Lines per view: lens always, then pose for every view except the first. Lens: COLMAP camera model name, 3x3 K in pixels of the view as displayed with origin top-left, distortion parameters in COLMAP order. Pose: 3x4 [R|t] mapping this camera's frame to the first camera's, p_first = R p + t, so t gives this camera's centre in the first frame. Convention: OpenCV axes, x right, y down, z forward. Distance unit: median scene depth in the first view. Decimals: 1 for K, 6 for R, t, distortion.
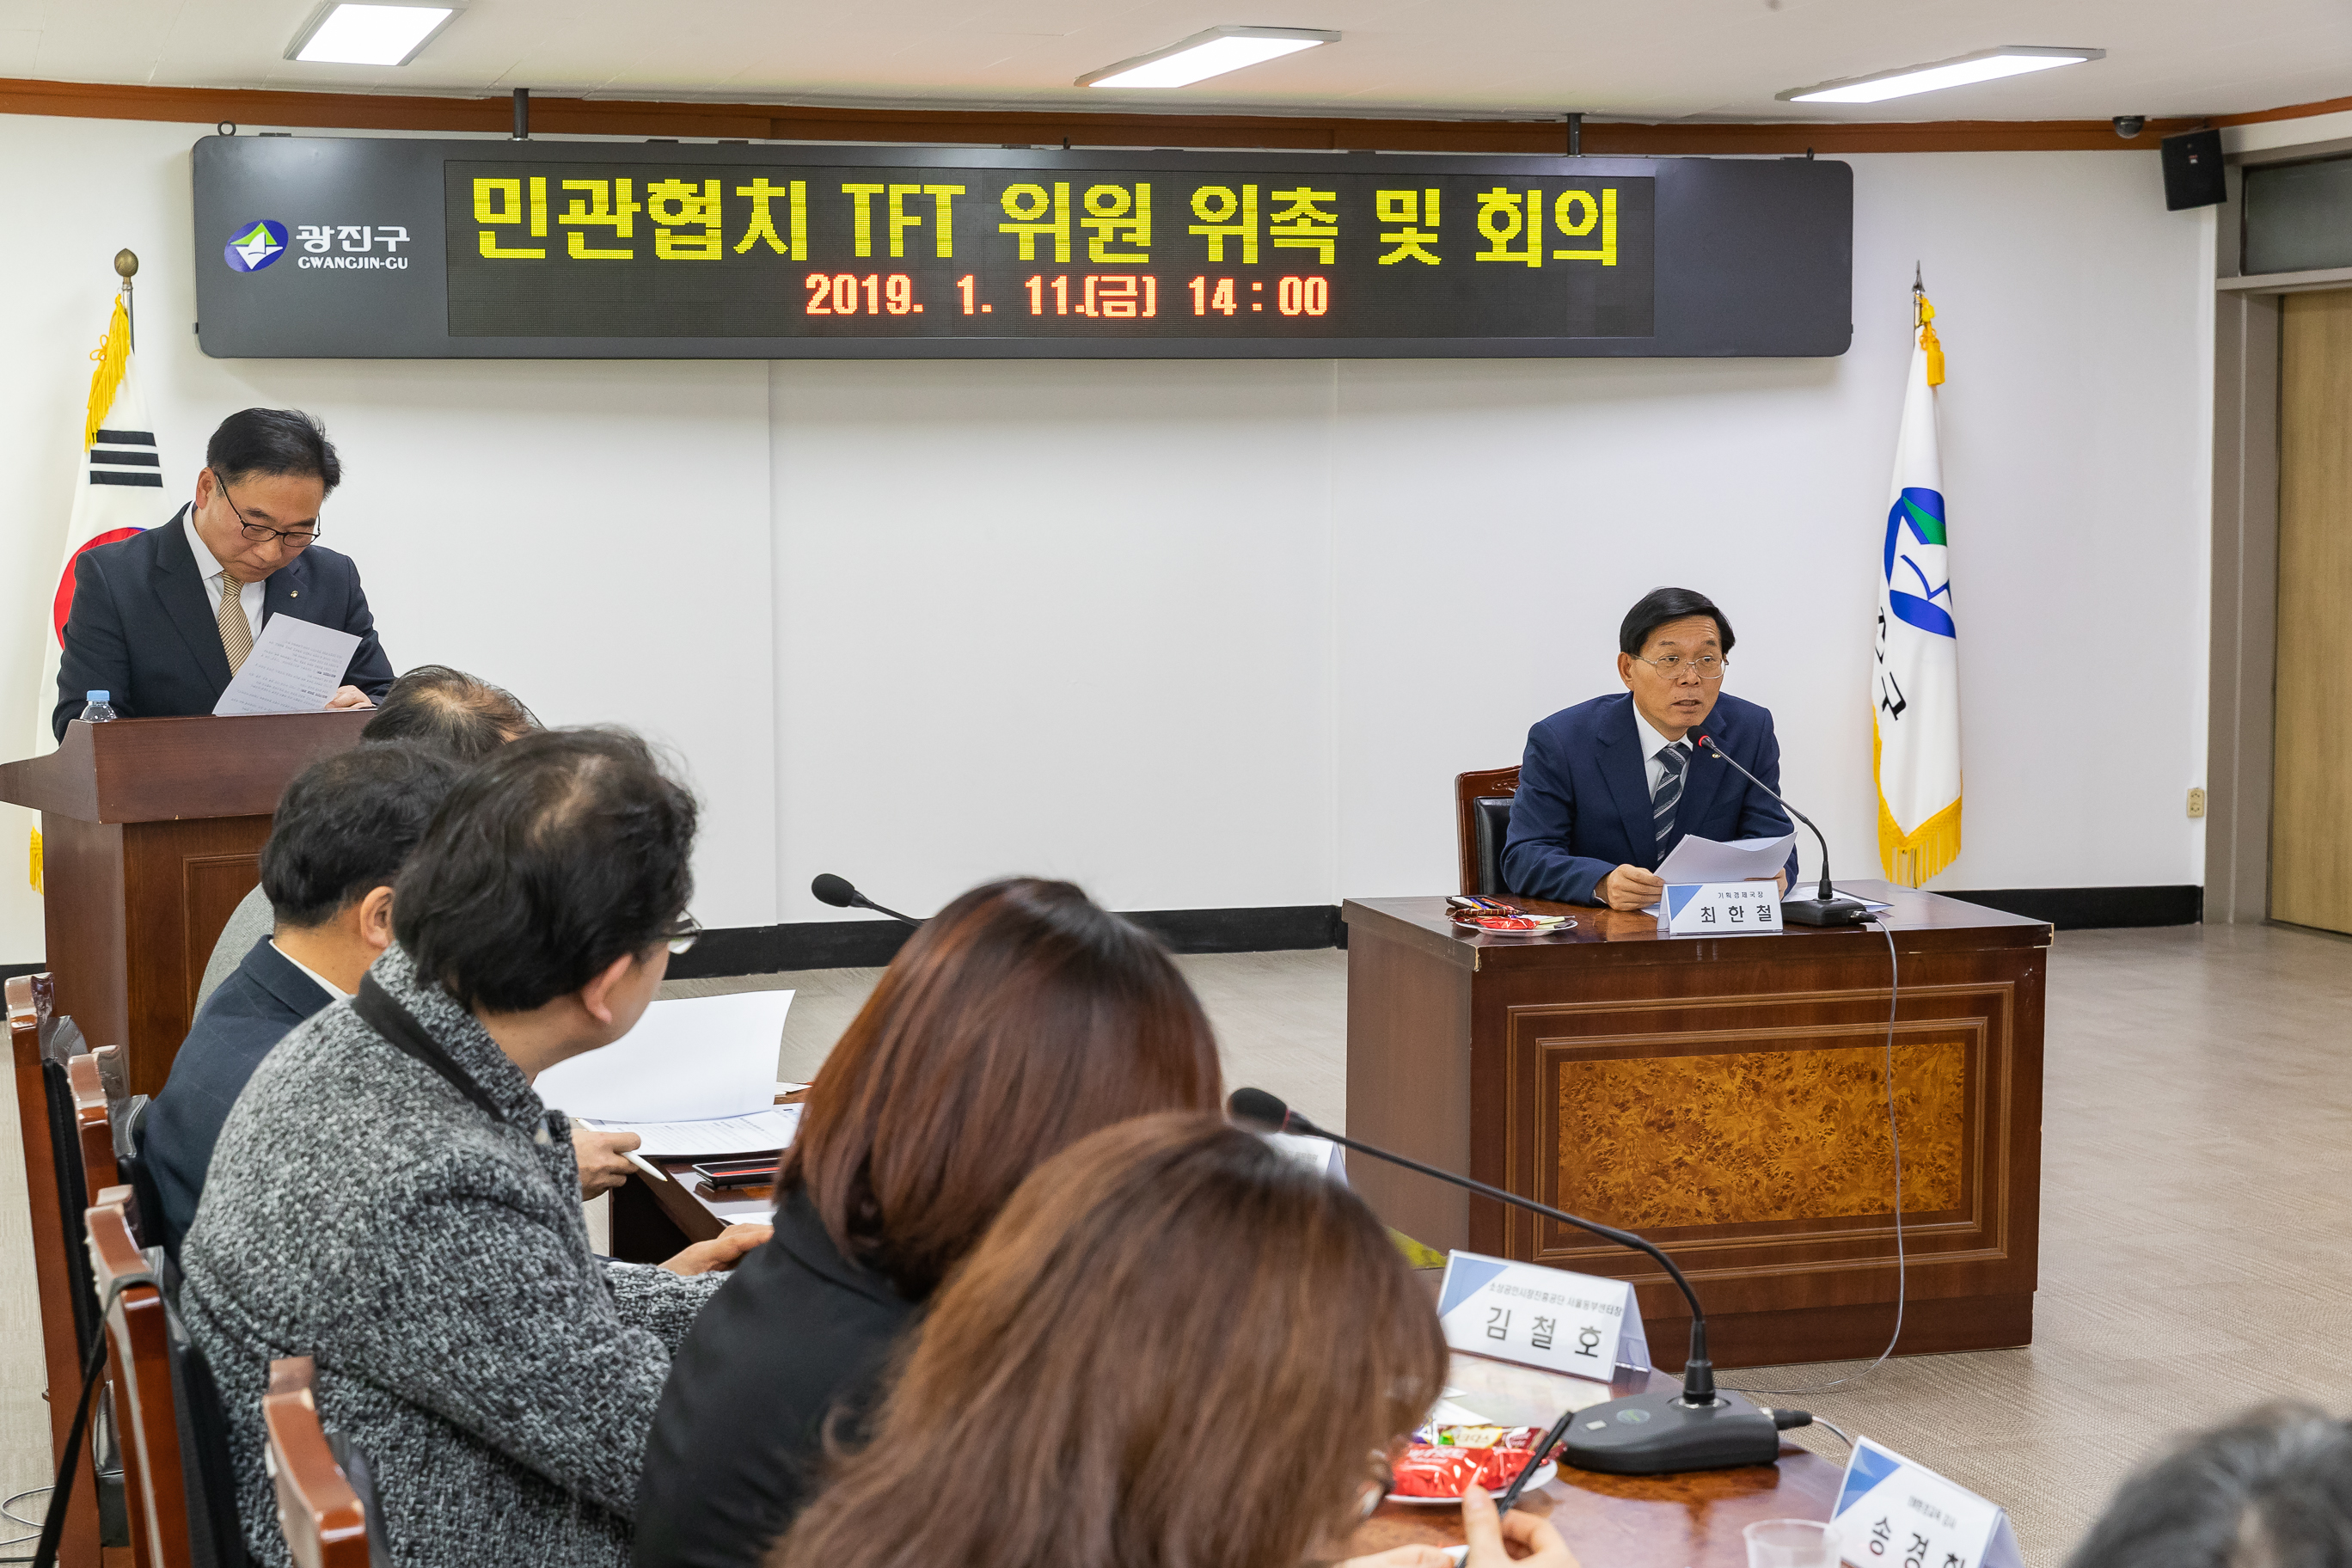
lens RADIAL K [[3932.8, 0, 1183.9], [0, 3932.8, 770.8], [0, 0, 1]] dist [0.004556, 0.000000]
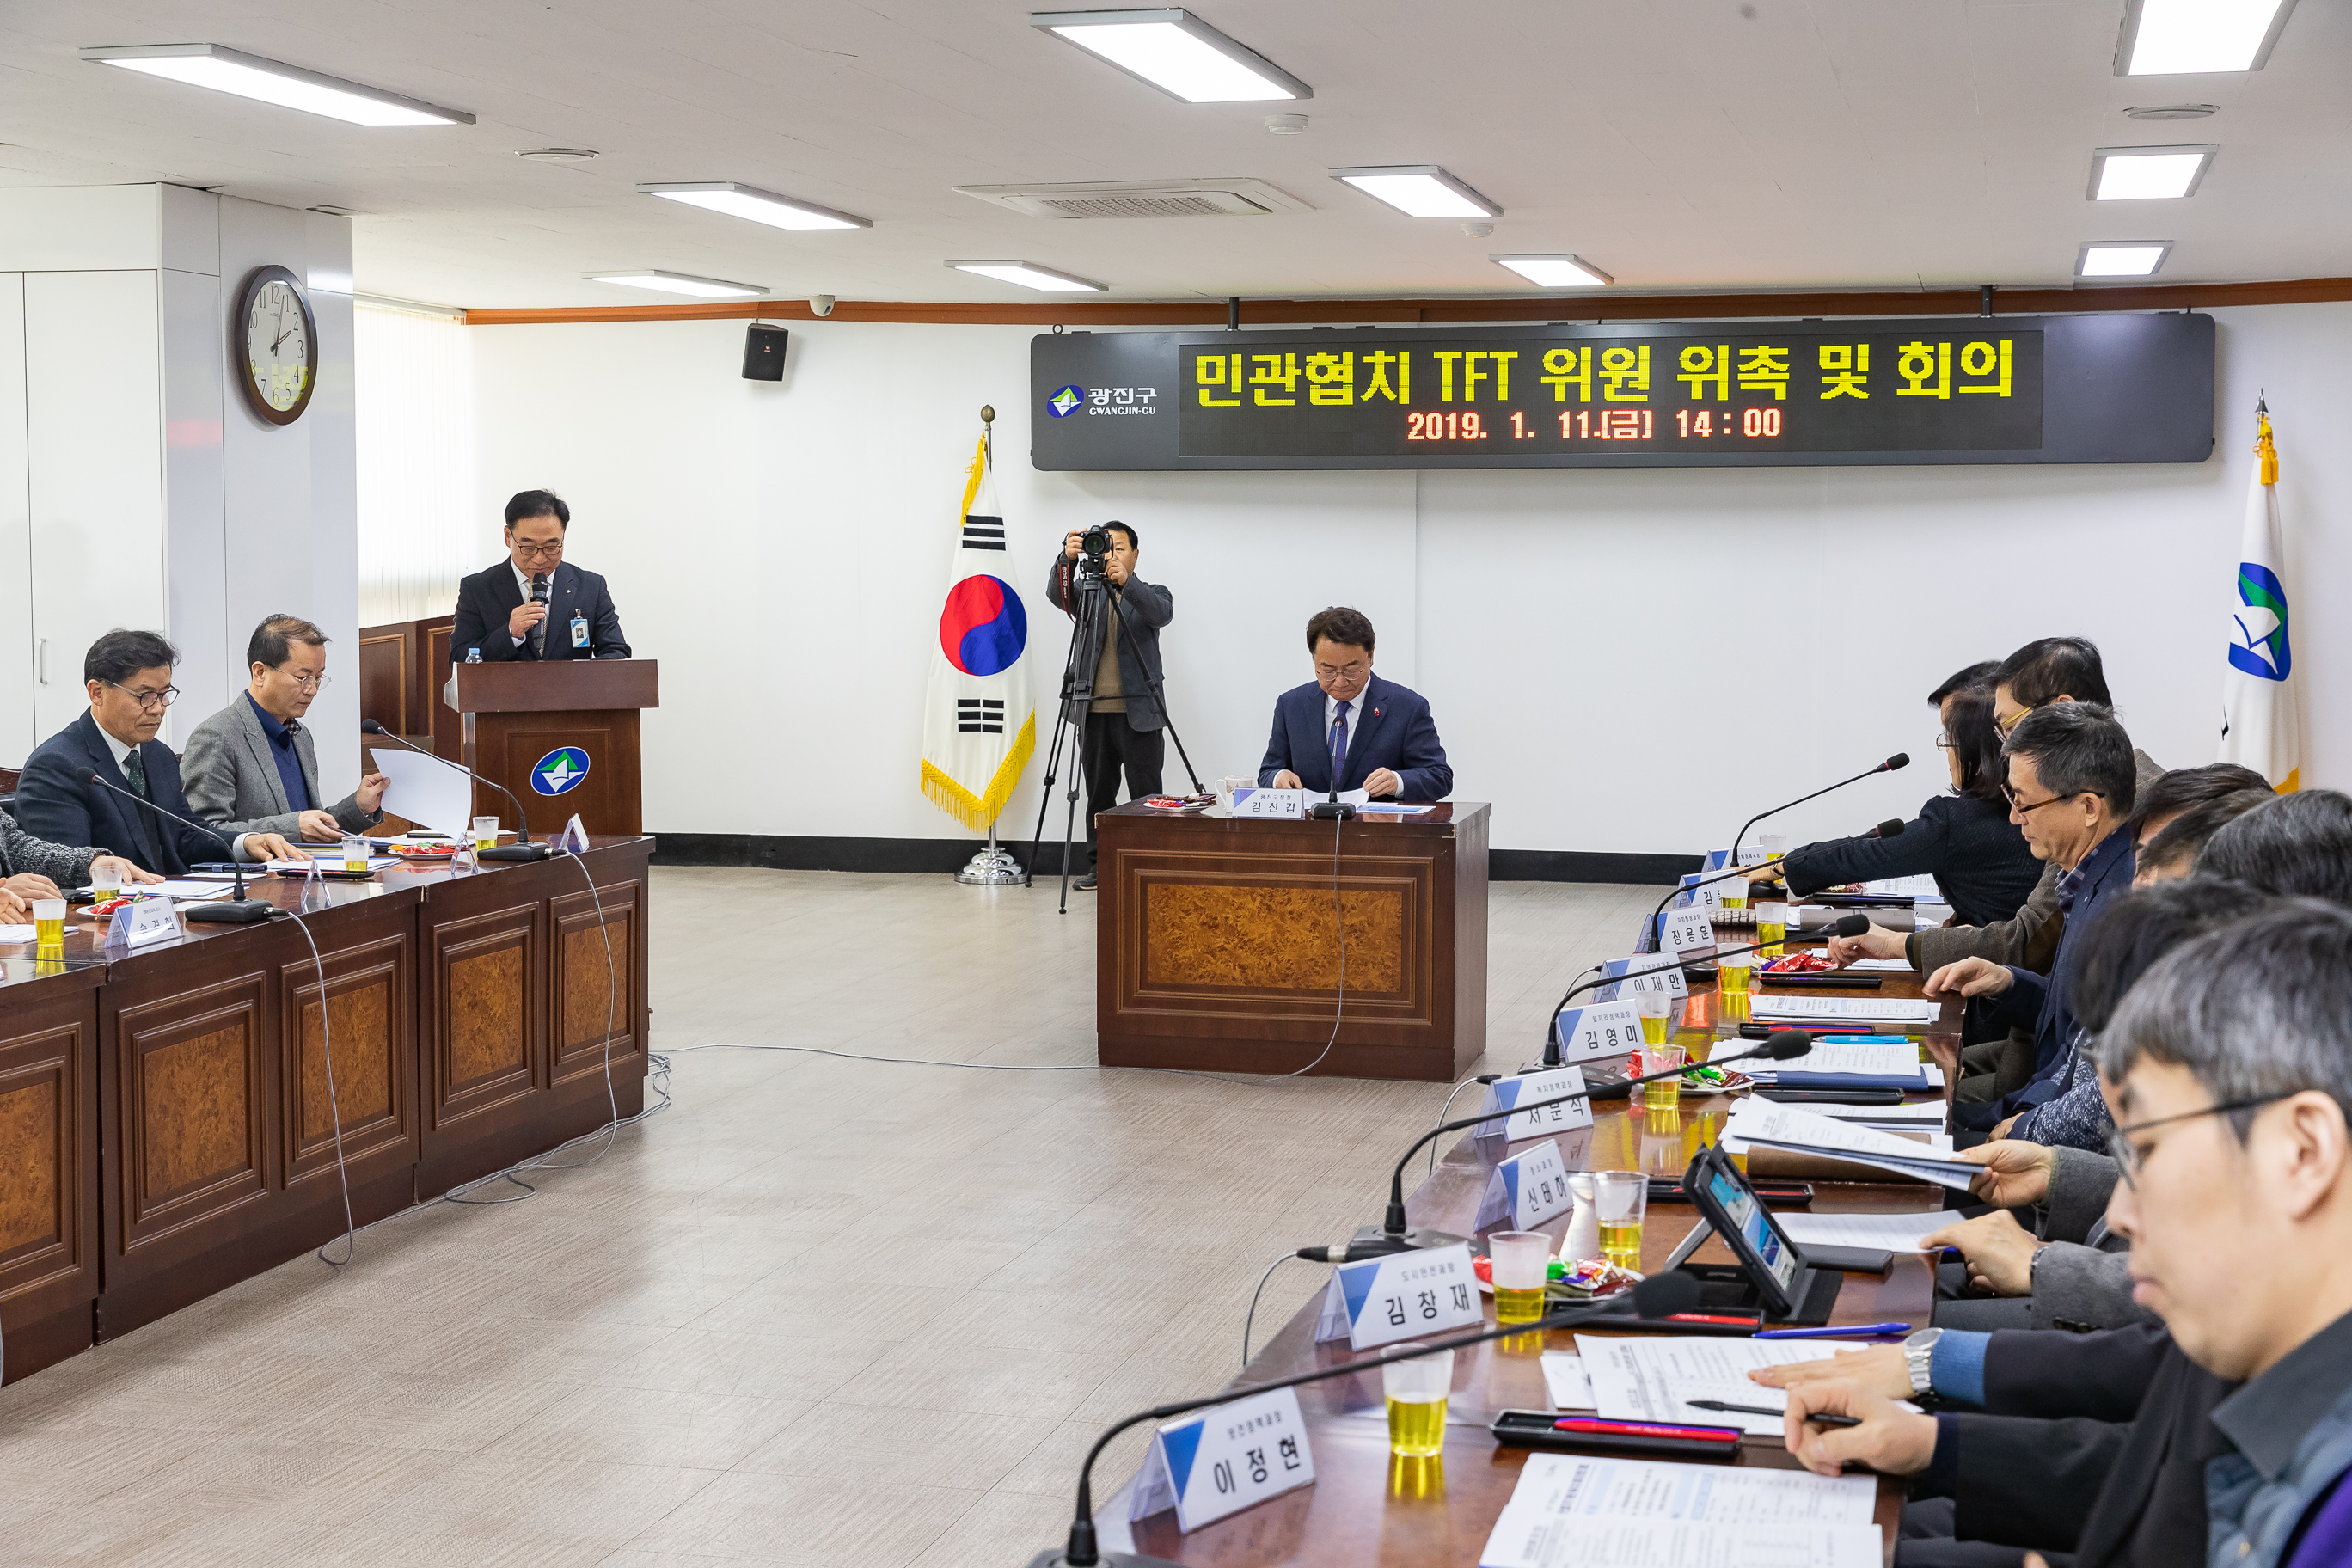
lens RADIAL K [[3447.3, 0, 1166.8], [0, 3447.3, 802.3], [0, 0, 1]] dist [0.021615, 0.000000]
pose [[0.852843, 0.047130, -0.520036, 0.525919], [-0.047234, 0.998799, 0.013057, 0.010242], [0.520027, 0.013427, 0.854044, -0.179217]]
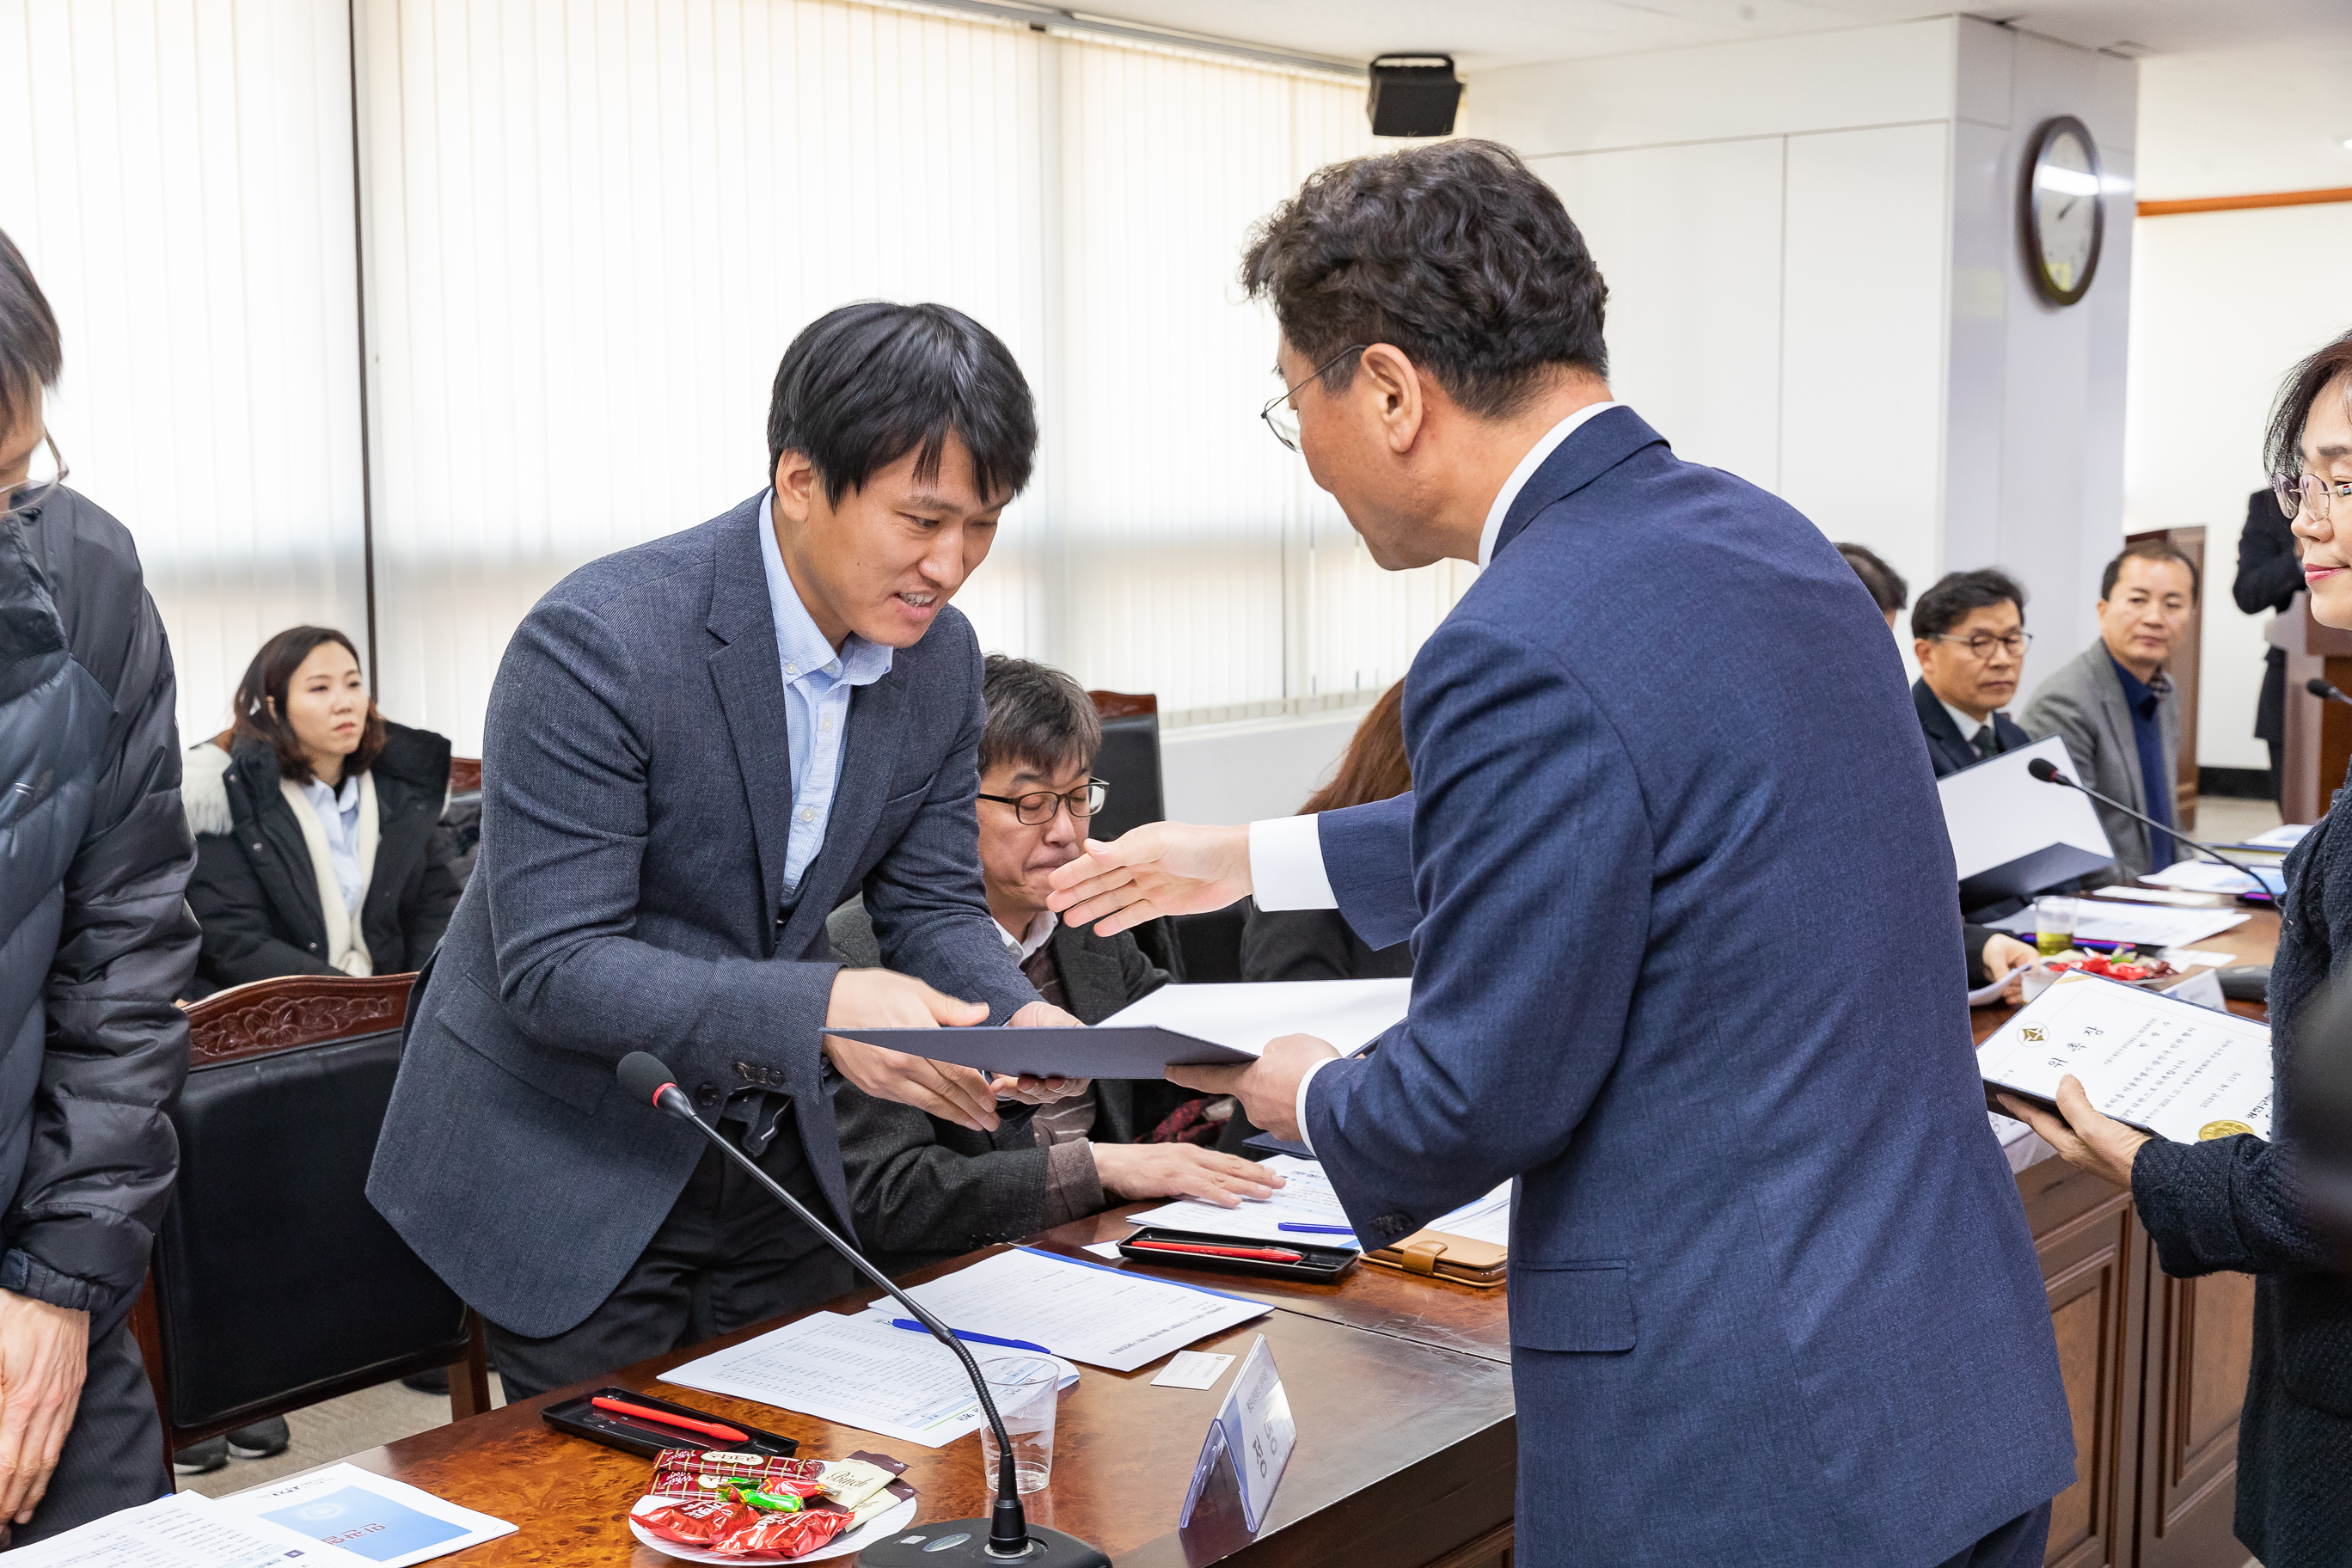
lens RADIAL K [[2843.6, 0, 1177.1], [0, 2843.6, 790.4], [0, 0, 1]] dist [0.004035, 0.000000]
pose [[0.564642, 0.103024, -0.818880, 0.245966], [-0.055848, 0.994674, 0.086632, -0.004029], [0.823444, -0.003183, 0.567389, -0.035633]]
